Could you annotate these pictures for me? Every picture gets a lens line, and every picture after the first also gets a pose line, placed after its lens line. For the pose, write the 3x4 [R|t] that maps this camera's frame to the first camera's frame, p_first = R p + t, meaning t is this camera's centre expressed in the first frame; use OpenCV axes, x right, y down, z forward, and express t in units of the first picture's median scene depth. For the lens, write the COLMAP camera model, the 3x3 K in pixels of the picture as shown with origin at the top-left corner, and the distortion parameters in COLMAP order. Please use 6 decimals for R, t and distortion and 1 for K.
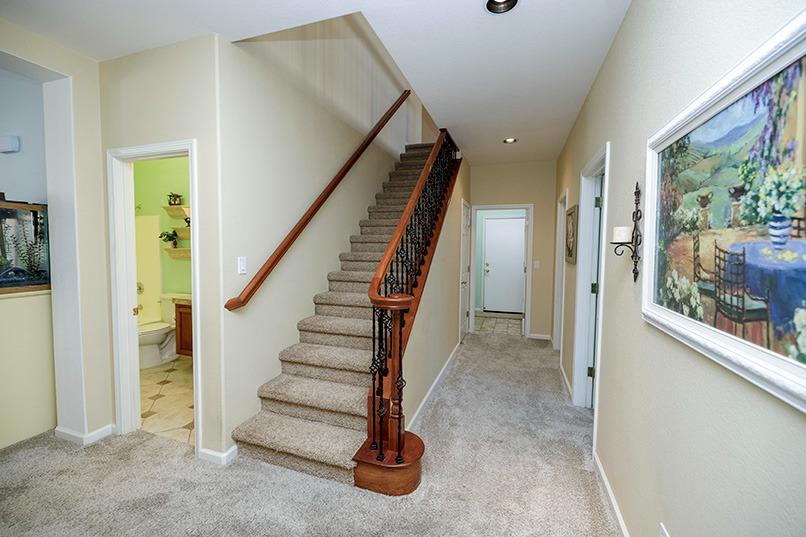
lens RADIAL K [[337.6, 0, 403.4], [0, 337.6, 266.7], [0, 0, 1]] dist [0.003170, -0.001047]
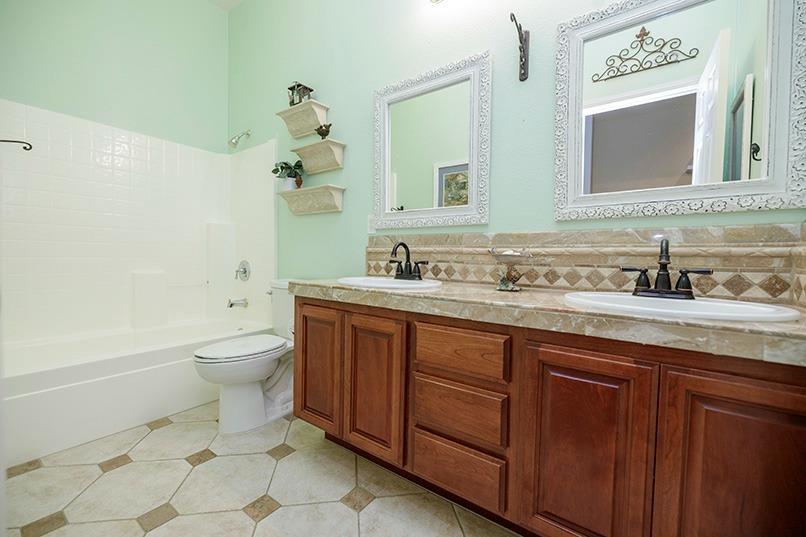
lens RADIAL K [[337.6, 0, 402.9], [0, 337.6, 271.7], [0, 0, 1]] dist [0.003170, -0.001047]
pose [[0.956078, 0.017932, -0.292563, -0.384635], [-0.022939, 0.999643, -0.013694, 0.075323], [0.292214, 0.019804, 0.956148, 0.578271]]
